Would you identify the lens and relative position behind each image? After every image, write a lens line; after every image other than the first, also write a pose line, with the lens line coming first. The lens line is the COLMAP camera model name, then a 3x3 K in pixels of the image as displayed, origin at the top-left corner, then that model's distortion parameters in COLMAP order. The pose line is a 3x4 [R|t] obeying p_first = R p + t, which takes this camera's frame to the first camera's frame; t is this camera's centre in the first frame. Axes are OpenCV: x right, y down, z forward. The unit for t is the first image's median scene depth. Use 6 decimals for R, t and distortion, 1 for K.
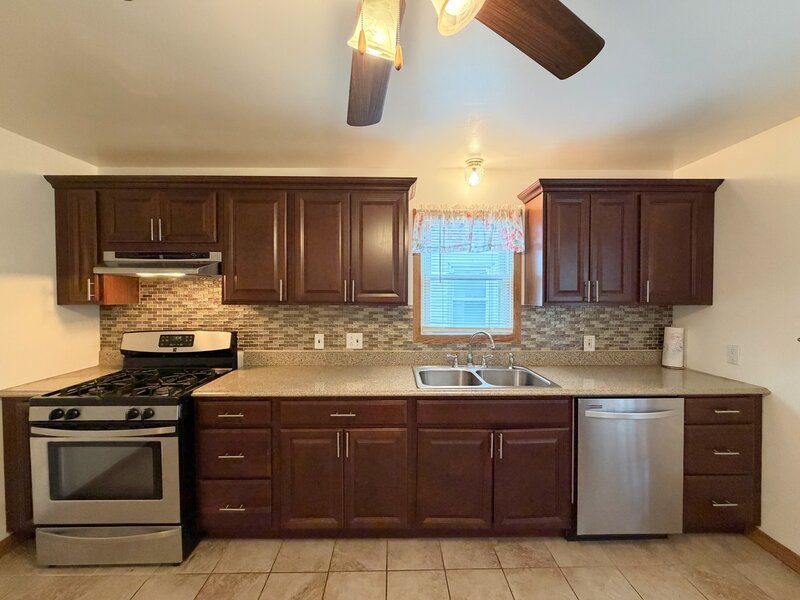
lens RADIAL K [[319.9, 0, 397.8], [0, 319.9, 300.6], [0, 0, 1]] dist [-0.000328, -0.000080]
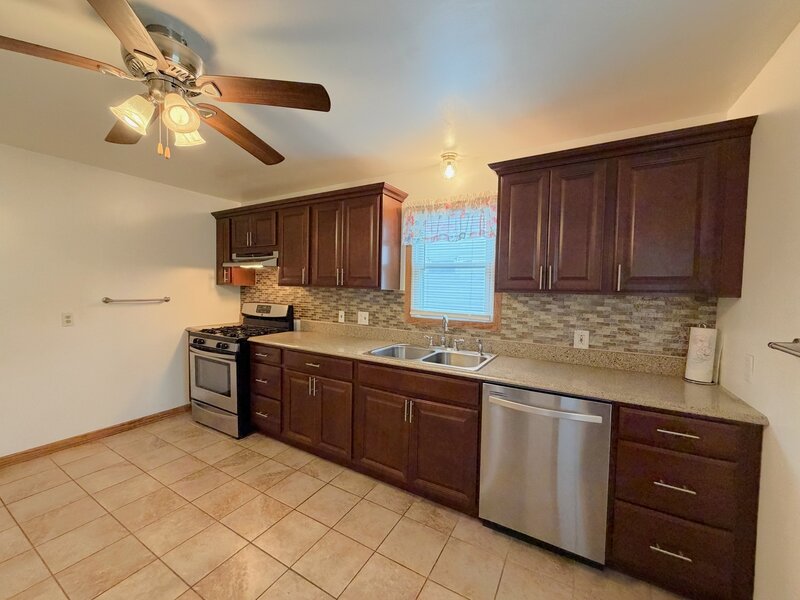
lens RADIAL K [[319.9, 0, 397.8], [0, 319.9, 300.6], [0, 0, 1]] dist [-0.000328, -0.000080]
pose [[0.854363, 0.038953, -0.518215, 0.631428], [-0.031606, 0.999236, 0.023002, 0.025099], [0.518715, -0.003273, 0.854941, 0.002135]]
